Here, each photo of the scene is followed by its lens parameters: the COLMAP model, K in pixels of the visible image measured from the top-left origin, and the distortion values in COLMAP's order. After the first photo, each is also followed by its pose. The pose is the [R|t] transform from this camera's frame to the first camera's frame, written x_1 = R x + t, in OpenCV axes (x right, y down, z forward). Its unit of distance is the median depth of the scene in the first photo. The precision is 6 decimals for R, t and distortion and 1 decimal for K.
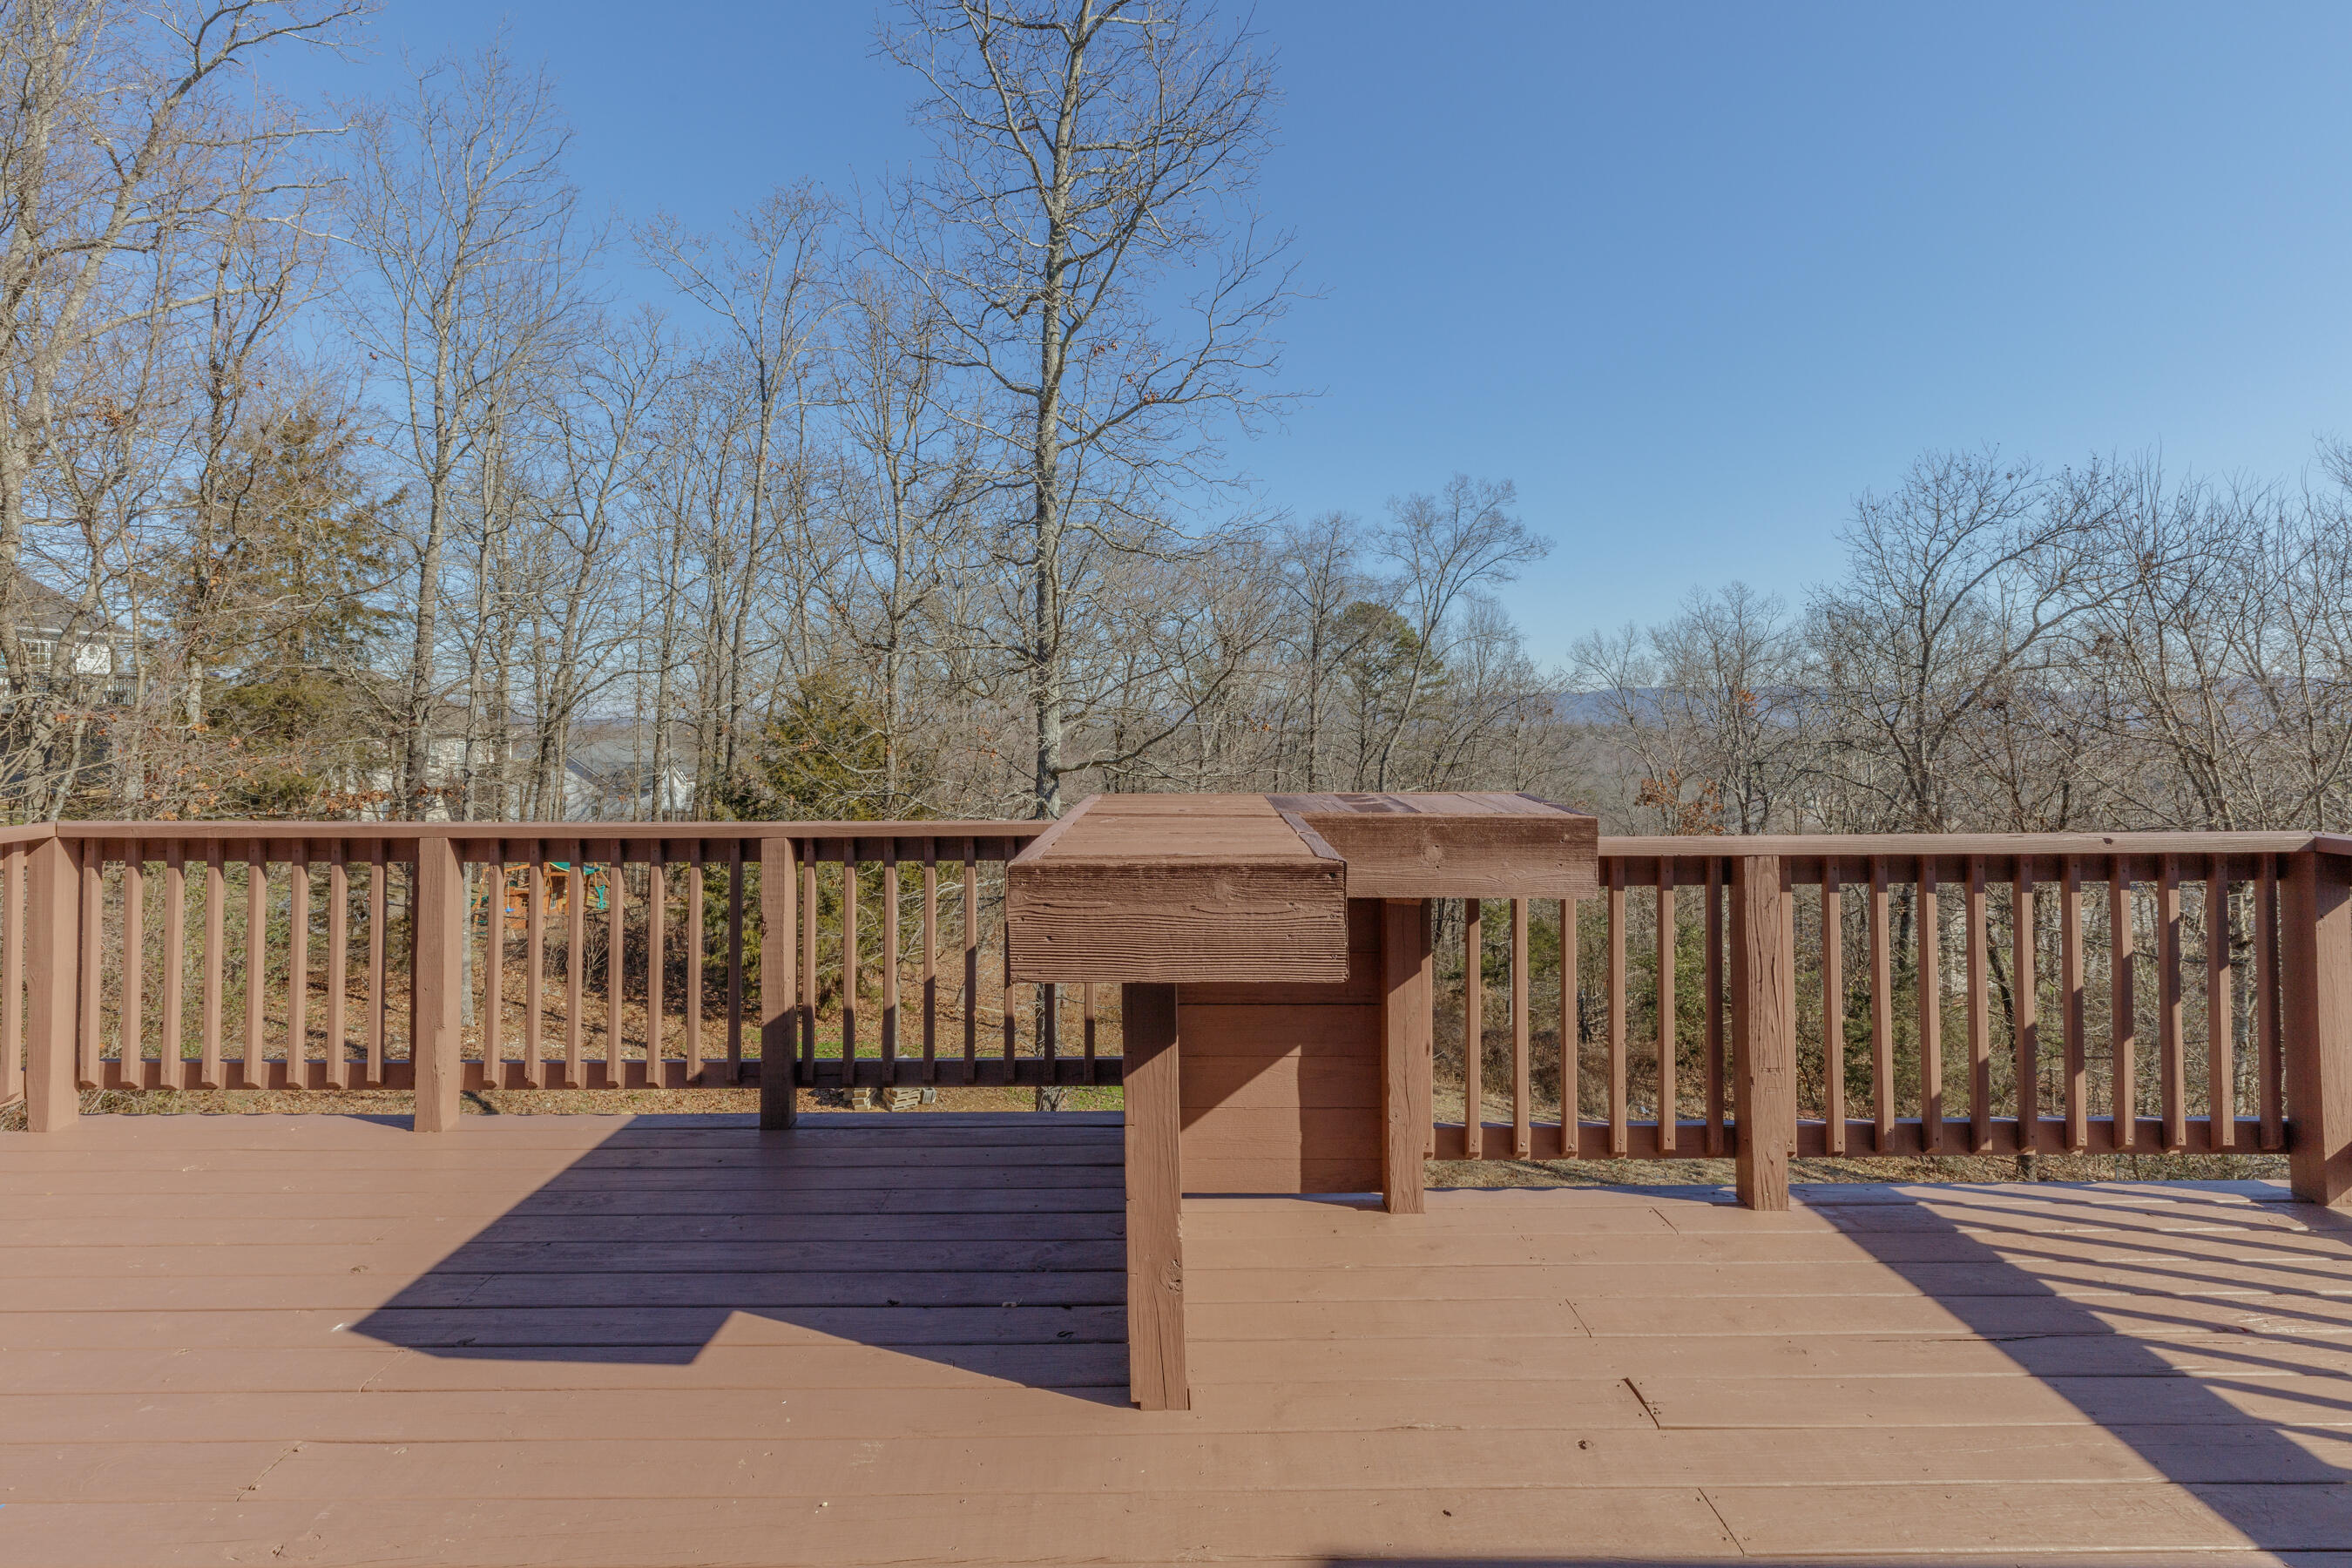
lens RADIAL K [[1070.9, 0, 1164.2], [0, 1070.9, 699.6], [0, 0, 1]] dist [0.000904, -0.000066]
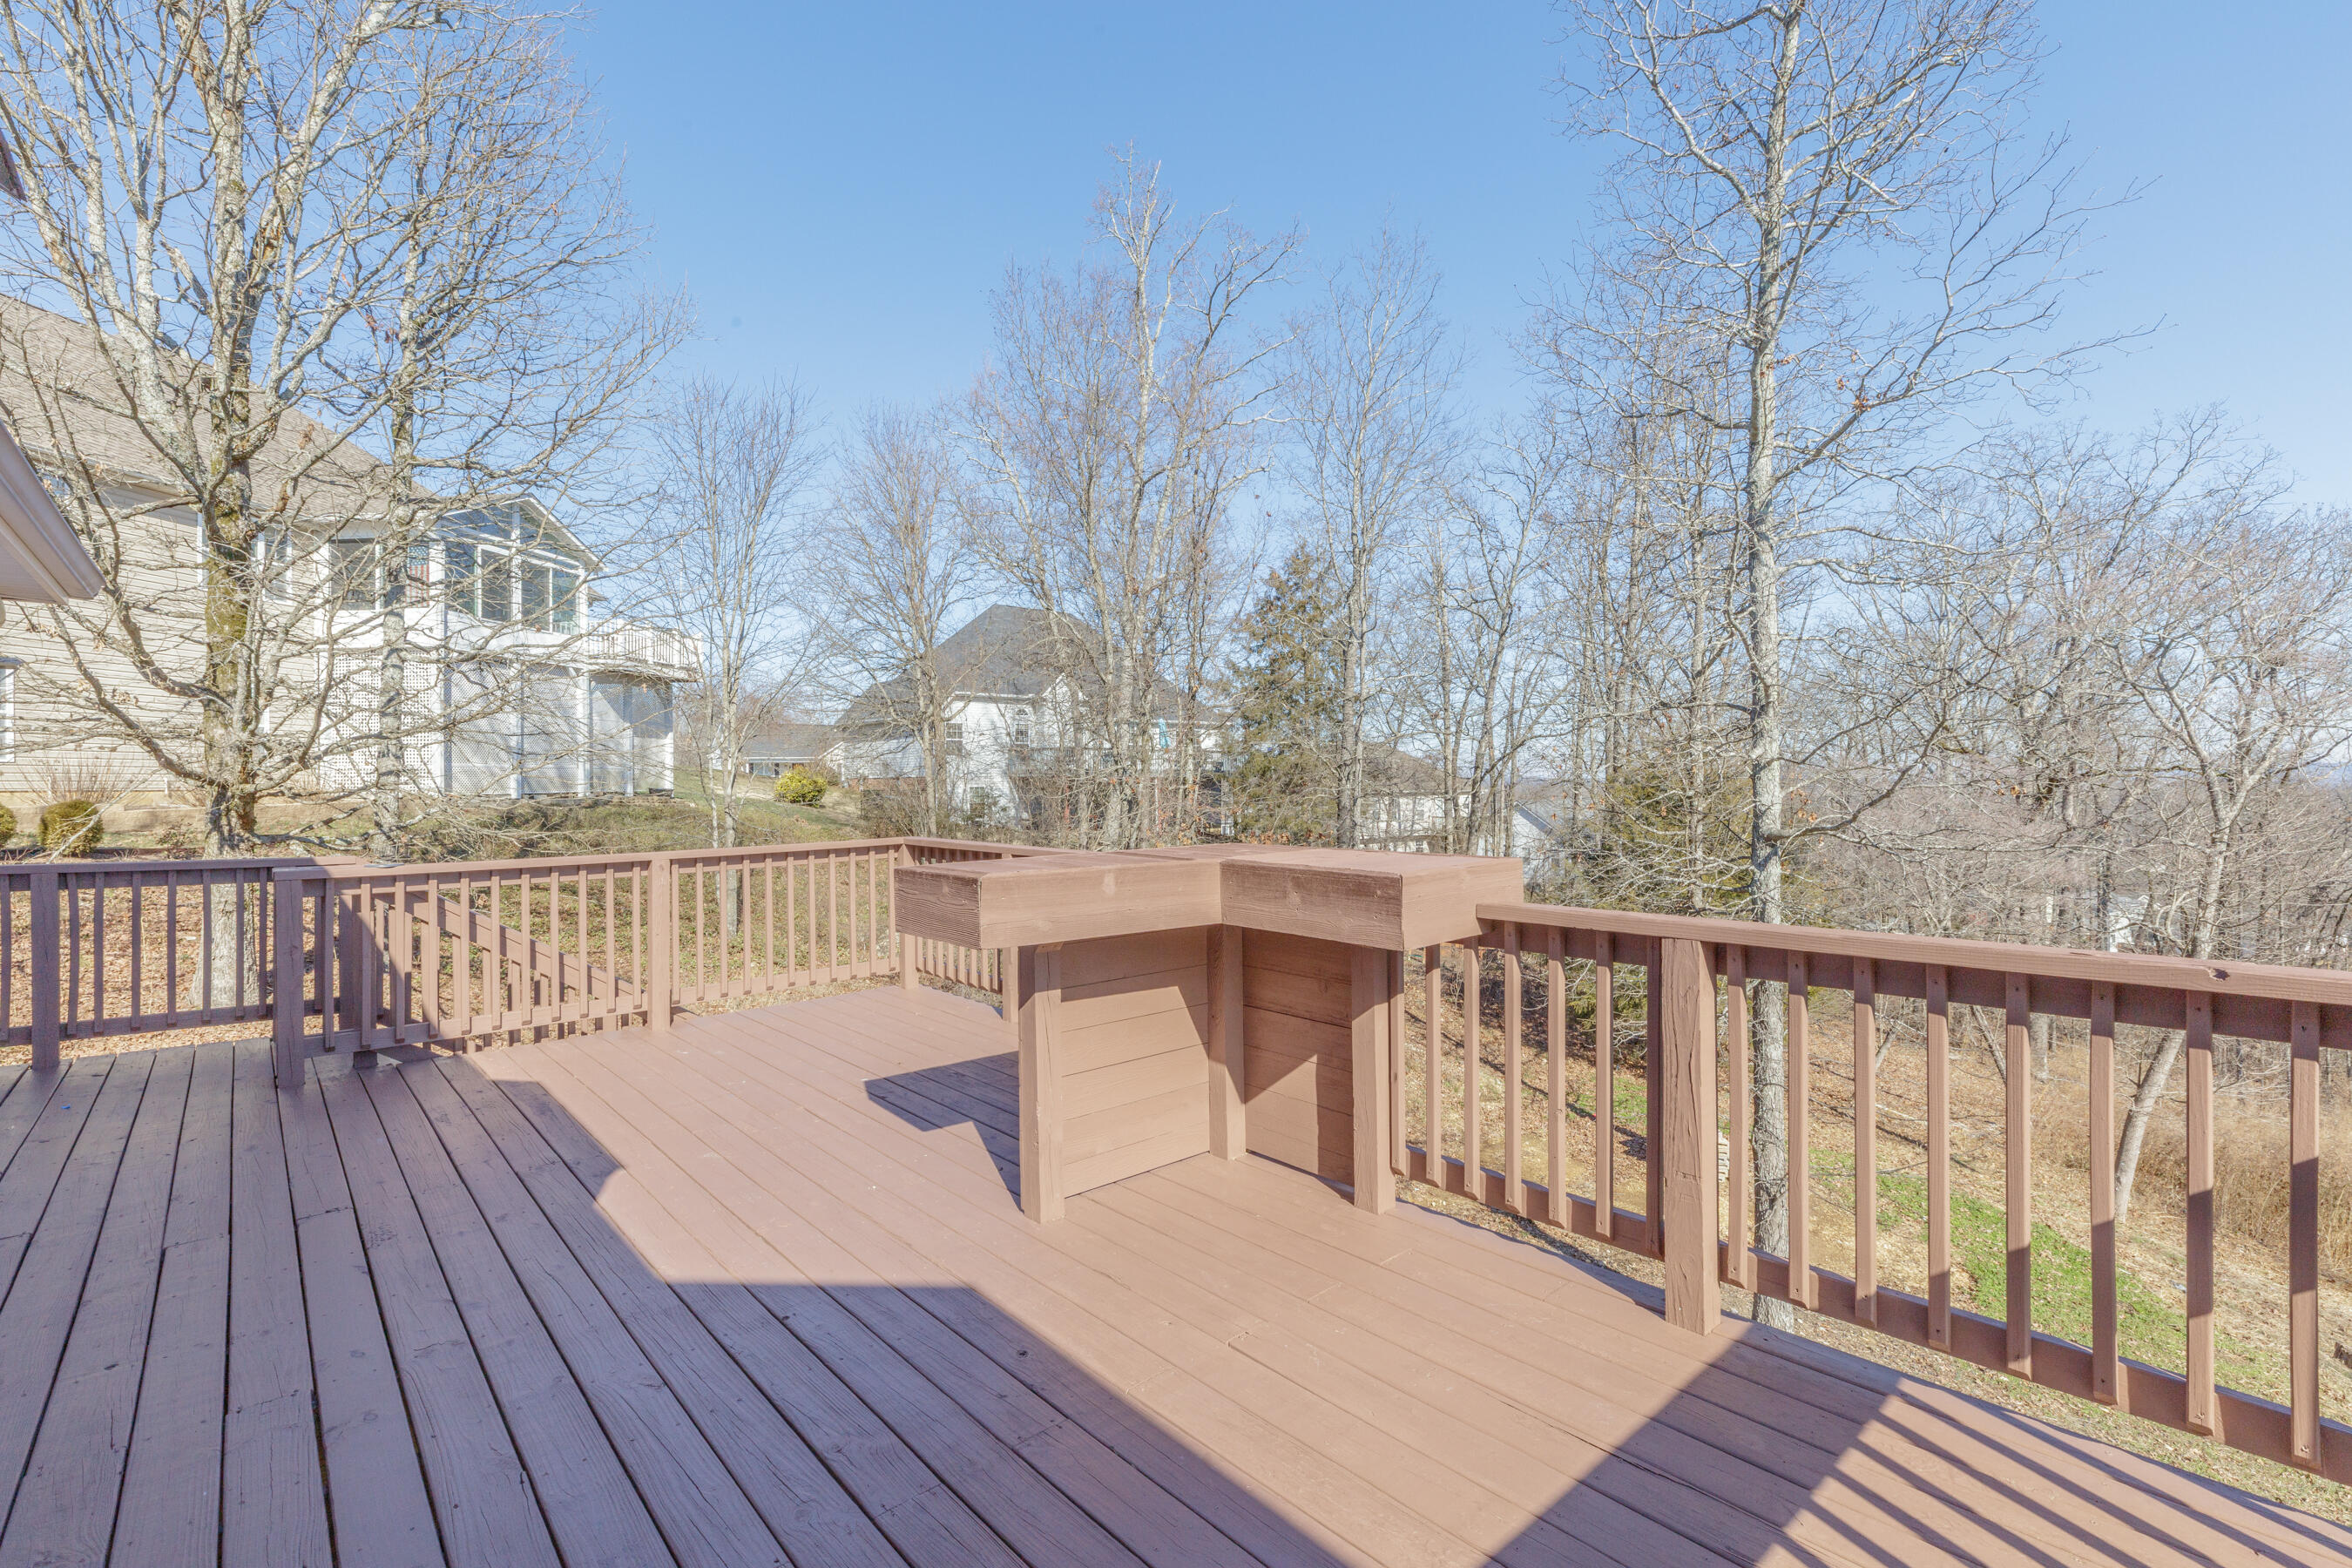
lens RADIAL K [[1070.9, 0, 1192.0], [0, 1070.9, 786.8], [0, 0, 1]] dist [0.000904, -0.000066]
pose [[0.661050, 0.000814, -0.750341, 0.259117], [0.019280, 0.999651, 0.018070, -0.001838], [0.750094, -0.026412, 0.660804, 0.025487]]
